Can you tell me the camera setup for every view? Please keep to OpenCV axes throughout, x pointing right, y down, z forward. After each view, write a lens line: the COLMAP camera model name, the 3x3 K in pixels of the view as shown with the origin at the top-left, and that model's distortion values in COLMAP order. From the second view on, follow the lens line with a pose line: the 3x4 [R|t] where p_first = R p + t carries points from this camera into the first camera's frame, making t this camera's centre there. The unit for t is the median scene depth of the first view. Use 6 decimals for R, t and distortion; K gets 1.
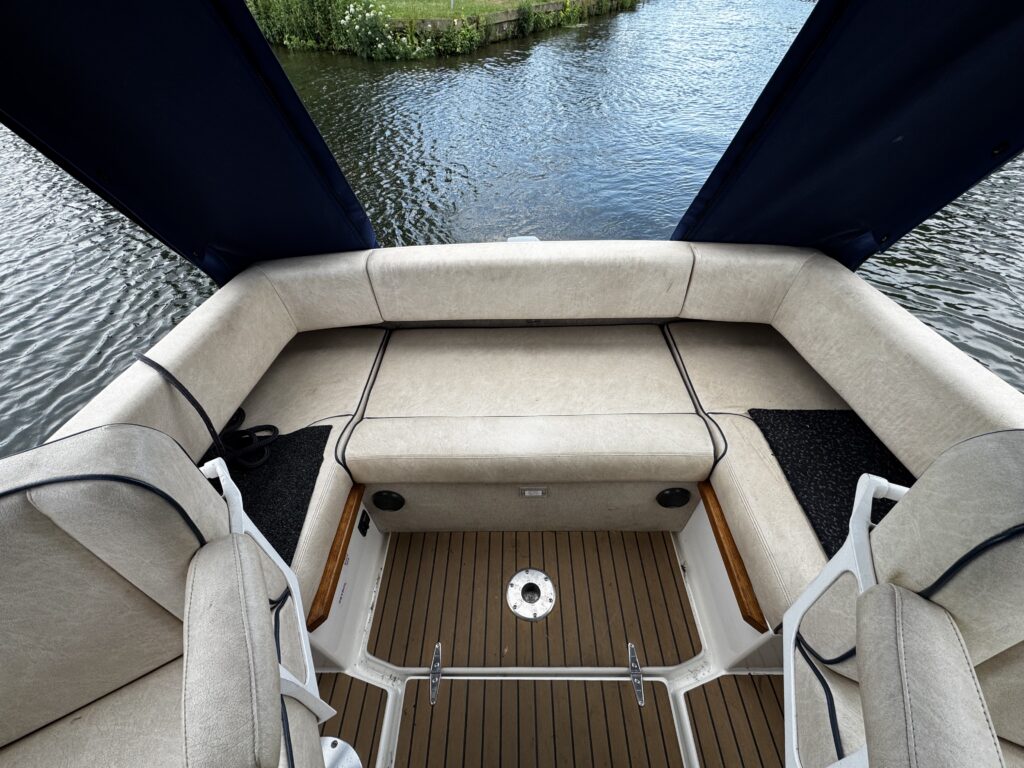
lens RADIAL K [[409.6, 0, 512.0], [0, 409.6, 384.0], [0, 0, 1]] dist [-0.000101, -0.005236]
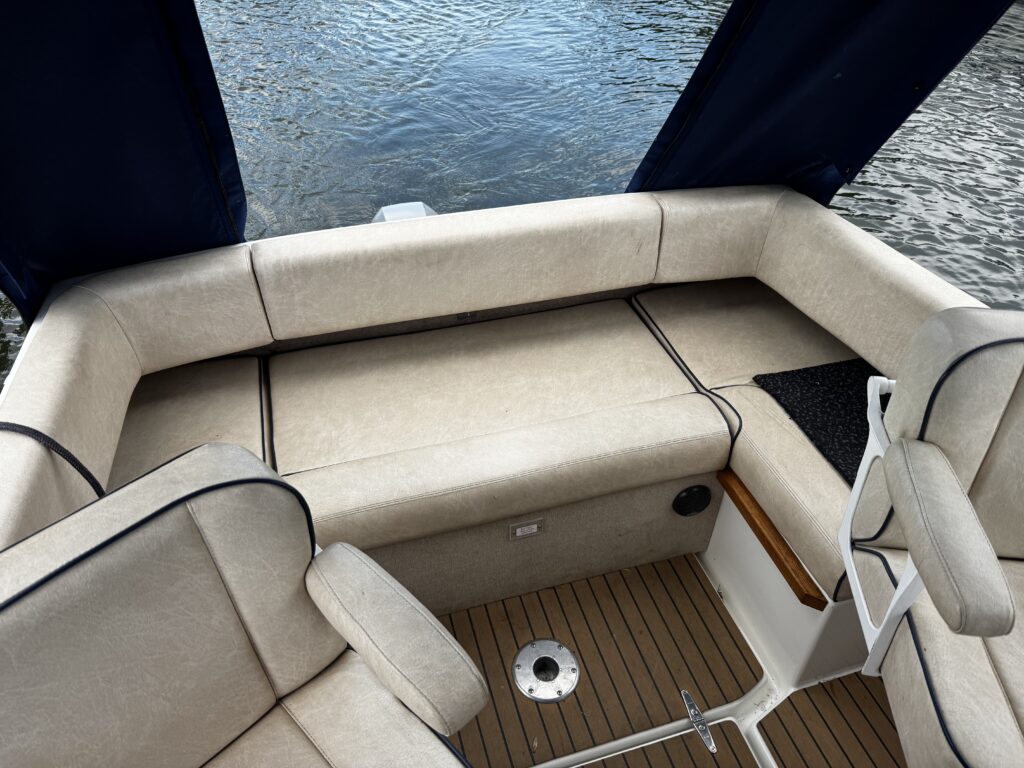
lens RADIAL K [[720.2, 0, 512.0], [0, 720.2, 384.0], [0, 0, 1]] dist [0.160719, -0.358735]
pose [[0.954448, -0.159595, 0.252109, -0.283270], [0.180238, 0.981737, -0.060875, 0.078931], [-0.237790, 0.103542, 0.965782, -0.341884]]
